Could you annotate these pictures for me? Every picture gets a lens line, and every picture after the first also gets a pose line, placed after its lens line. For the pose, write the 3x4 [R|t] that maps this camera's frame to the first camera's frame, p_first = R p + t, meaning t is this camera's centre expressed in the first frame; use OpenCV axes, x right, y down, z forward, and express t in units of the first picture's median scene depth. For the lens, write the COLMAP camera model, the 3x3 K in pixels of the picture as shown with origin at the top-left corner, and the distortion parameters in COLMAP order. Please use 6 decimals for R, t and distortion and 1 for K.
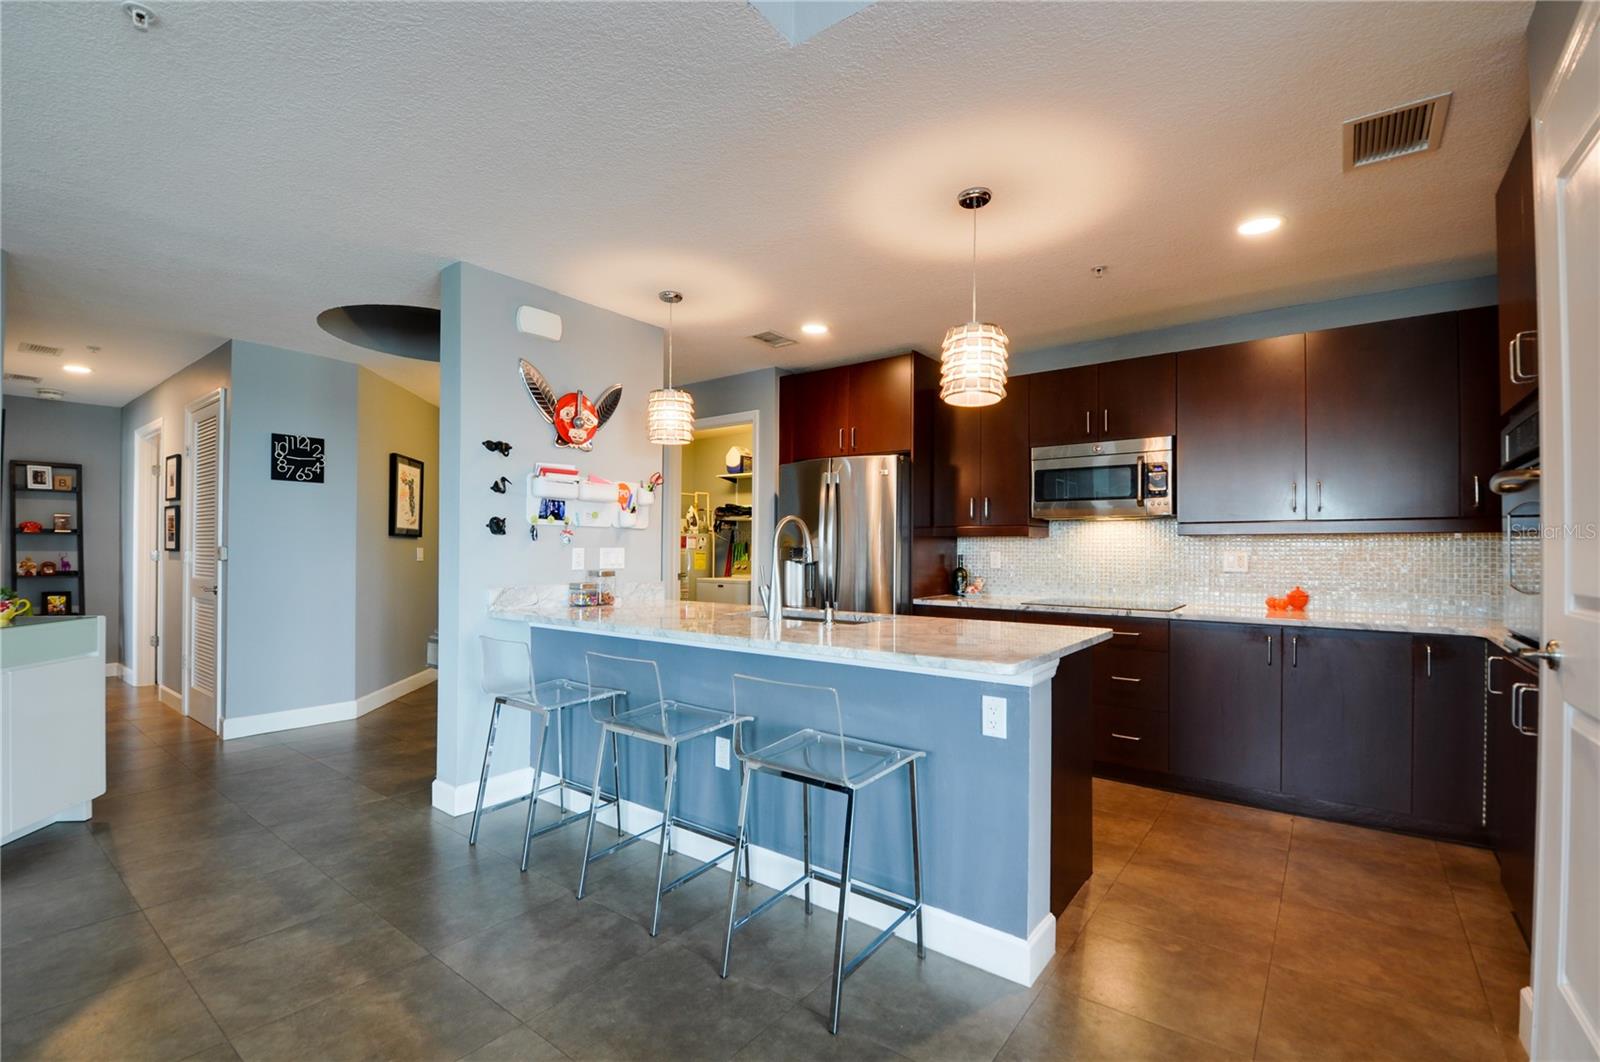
lens RADIAL K [[697.3, 0, 795.6], [0, 697.3, 543.1], [0, 0, 1]] dist [-0.003939, -0.005683]
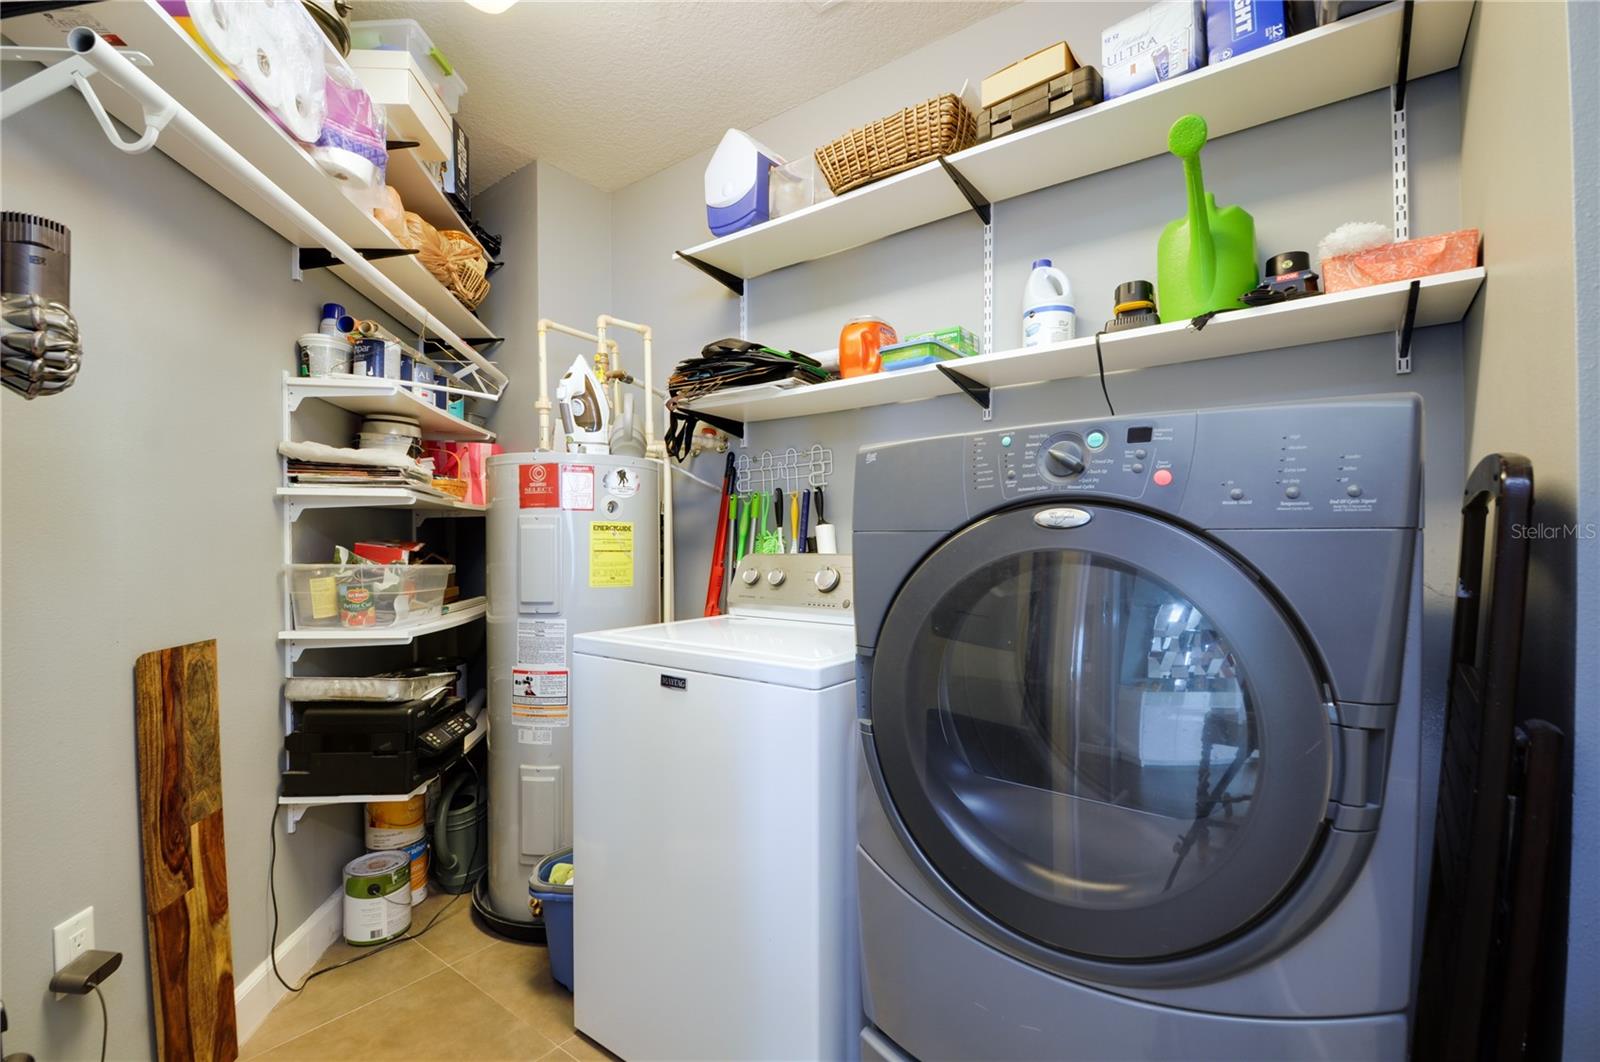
lens RADIAL K [[697.3, 0, 788.0], [0, 697.3, 542.8], [0, 0, 1]] dist [-0.003939, -0.005683]
pose [[0.999882, -0.009366, -0.012172, -0.127312], [0.009483, 0.999908, 0.009669, 0.035889], [0.012081, -0.009783, 0.999879, 1.419802]]
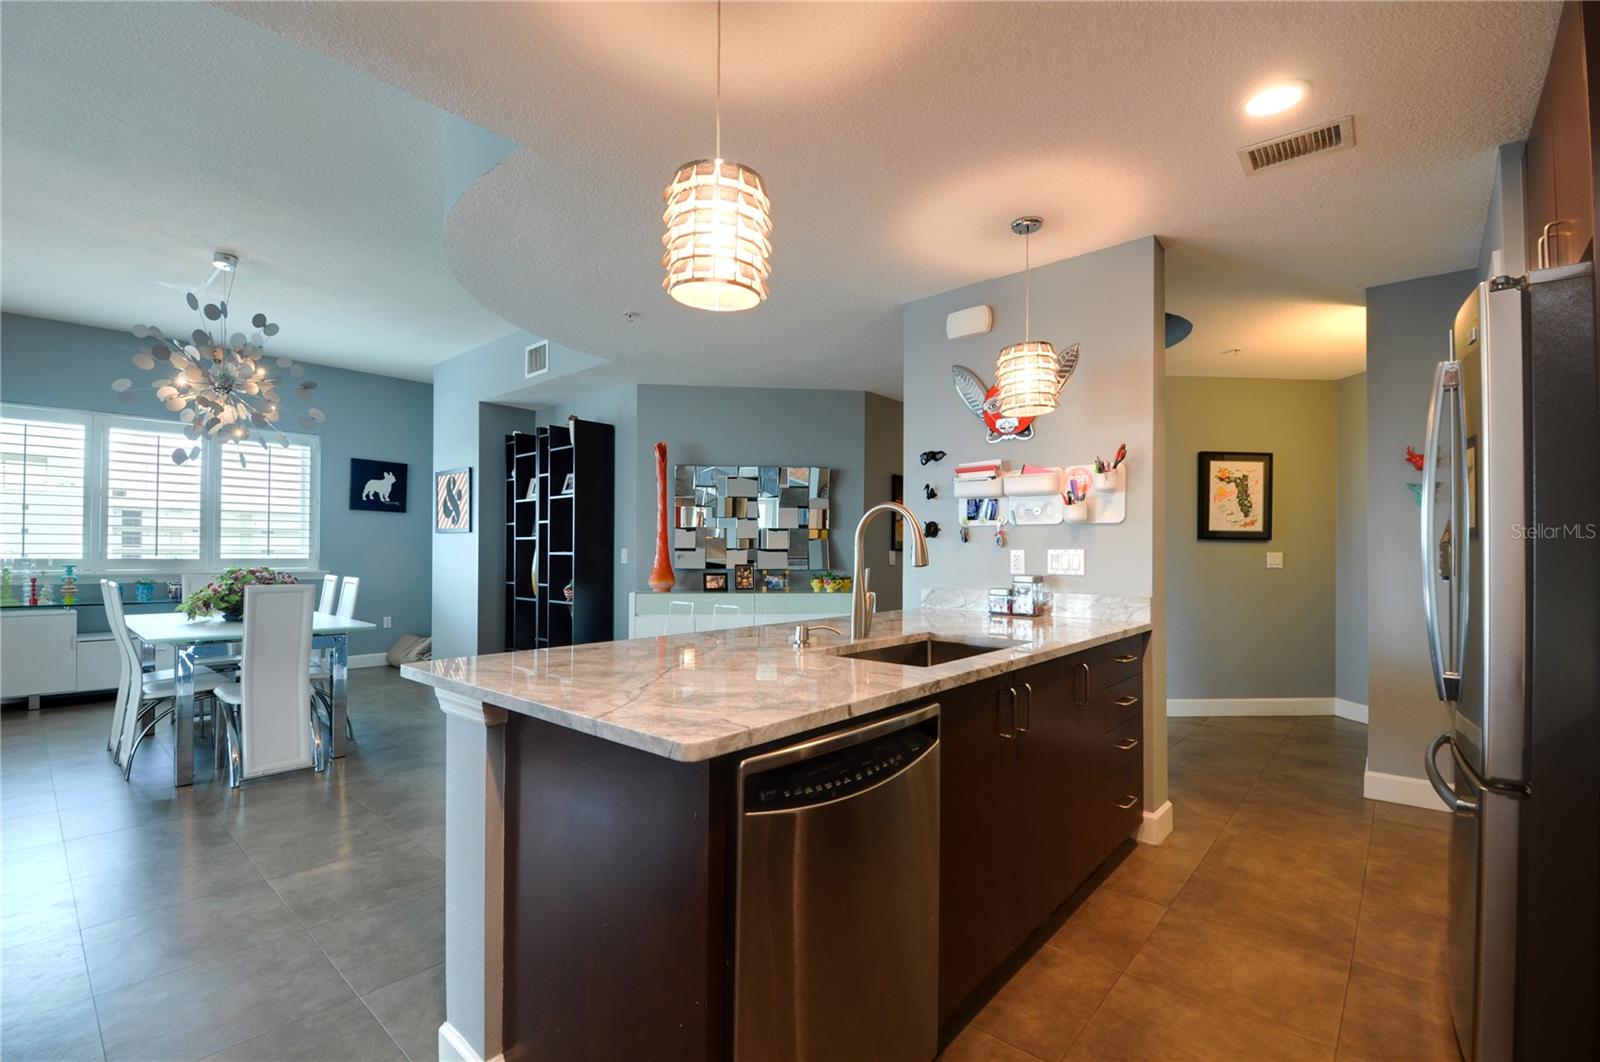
lens RADIAL K [[697.3, 0, 791.8], [0, 697.3, 545.0], [0, 0, 1]] dist [-0.003939, -0.005683]
pose [[-0.057347, -0.017934, -0.998193, 0.565269], [0.007260, 0.999805, -0.018380, 0.014835], [0.998328, -0.008301, -0.057206, 0.727316]]
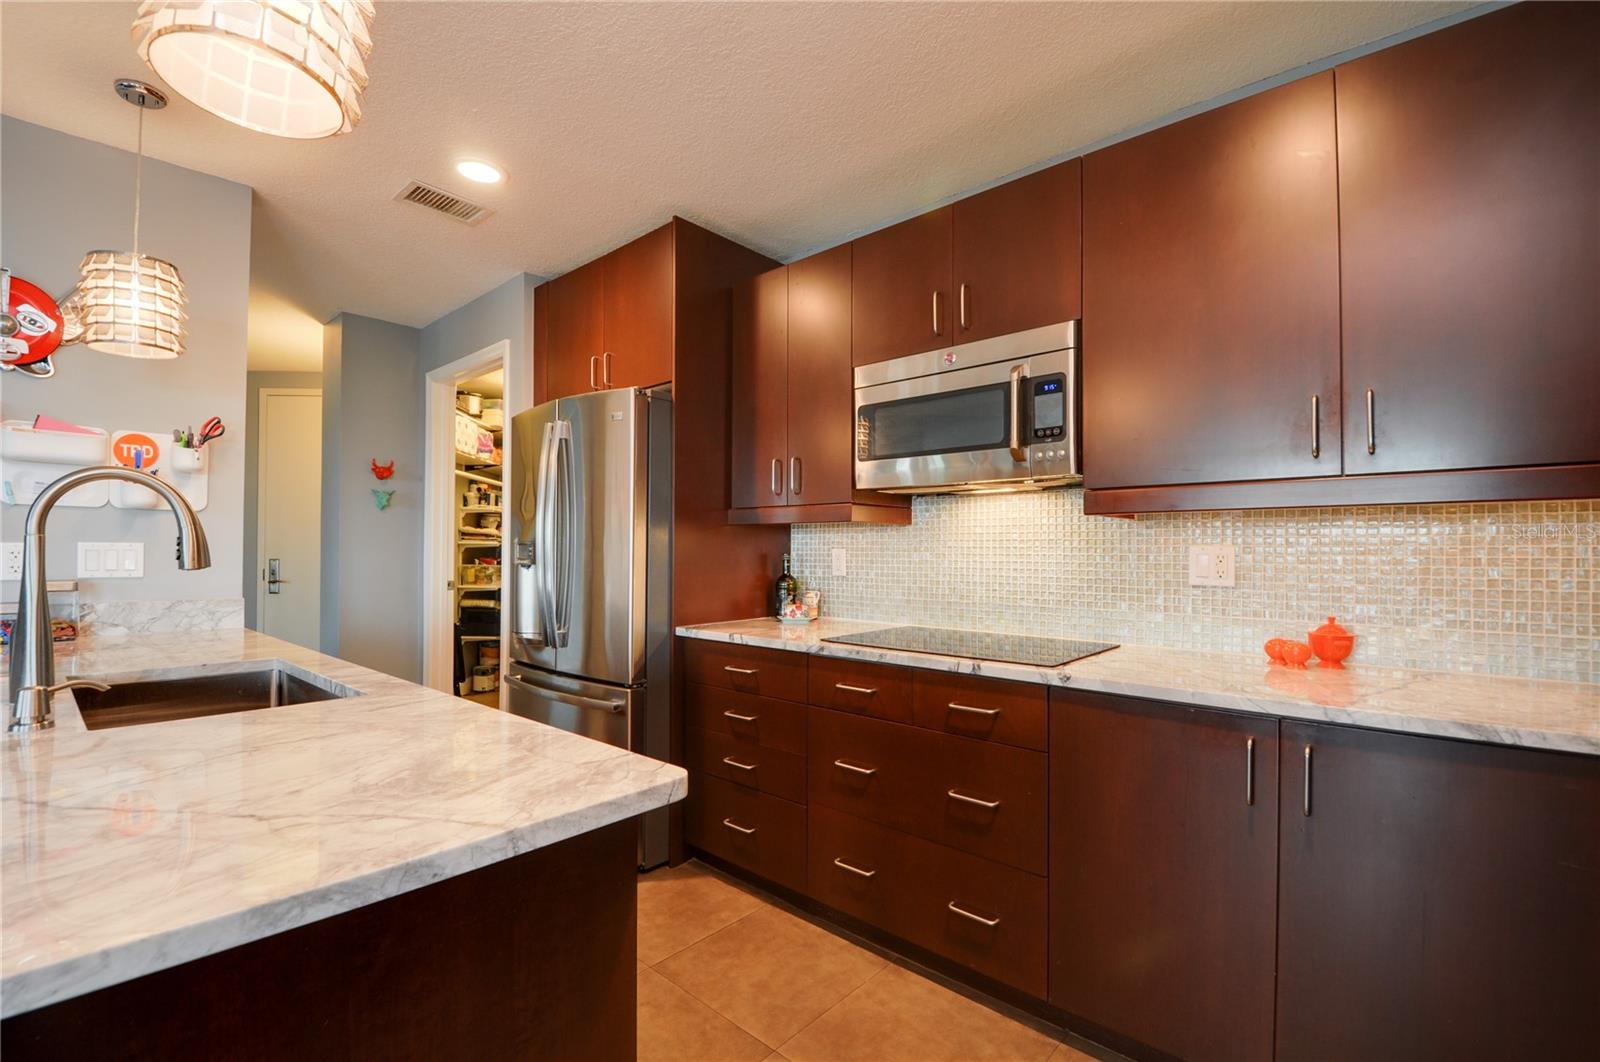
lens RADIAL K [[697.3, 0, 802.1], [0, 697.3, 544.7], [0, 0, 1]] dist [-0.003939, -0.005683]
pose [[0.997434, -0.001511, -0.071572, 0.363590], [0.001526, 0.999999, 0.000153, 0.009954], [0.071571, -0.000262, 0.997435, 0.457317]]
